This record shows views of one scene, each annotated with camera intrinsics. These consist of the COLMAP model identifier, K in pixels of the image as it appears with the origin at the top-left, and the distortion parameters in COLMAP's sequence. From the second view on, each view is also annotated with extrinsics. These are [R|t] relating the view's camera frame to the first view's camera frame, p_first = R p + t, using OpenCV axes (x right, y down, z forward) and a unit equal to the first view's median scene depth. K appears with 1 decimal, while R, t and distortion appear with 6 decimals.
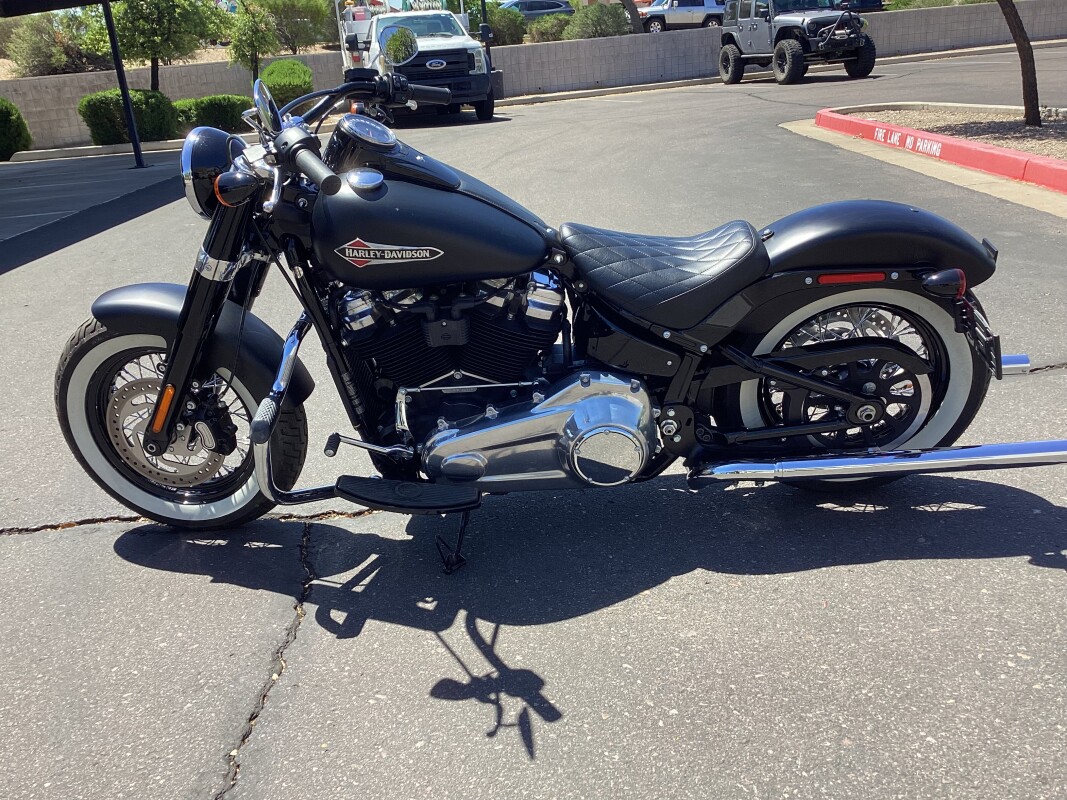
lens RADIAL K [[964.8, 0, 533.5], [0, 964.8, 400.0], [0, 0, 1]] dist [0.093715, -0.158122]
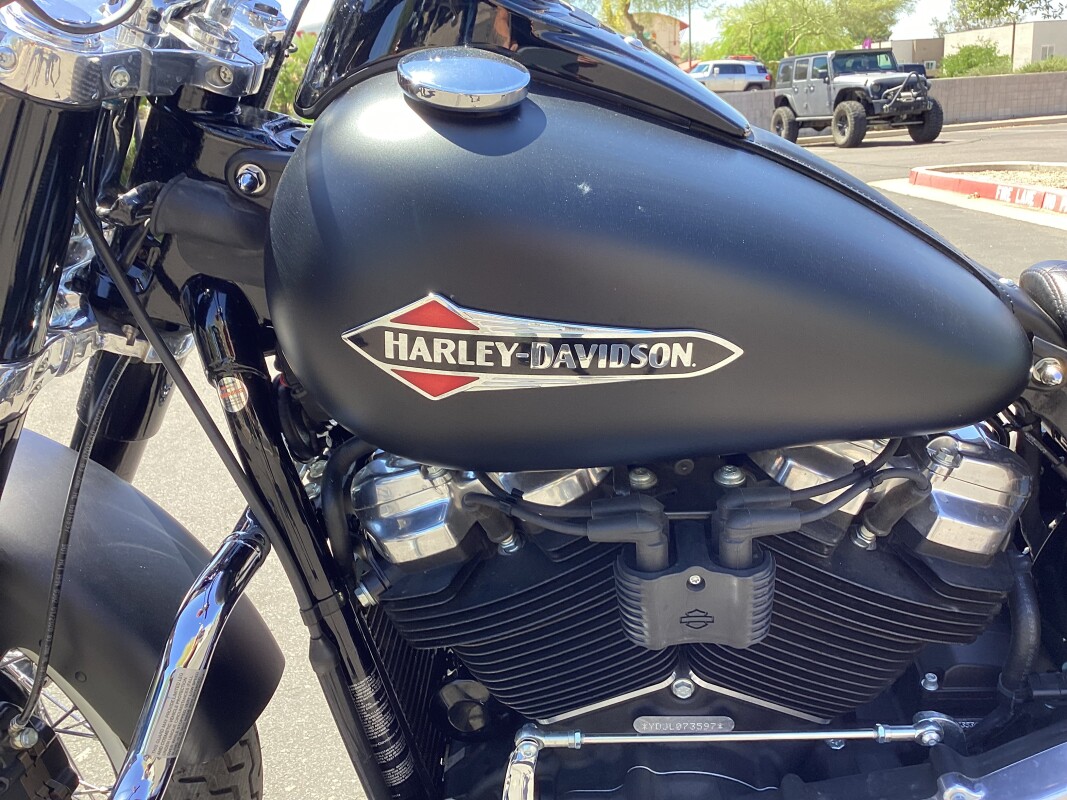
lens RADIAL K [[964.8, 0, 533.5], [0, 964.8, 400.0], [0, 0, 1]] dist [0.093715, -0.158122]
pose [[0.999413, 0.026271, -0.022010, -0.126842], [-0.027665, 0.997460, -0.065635, -0.104751], [0.020229, 0.066206, 0.997601, 0.639204]]
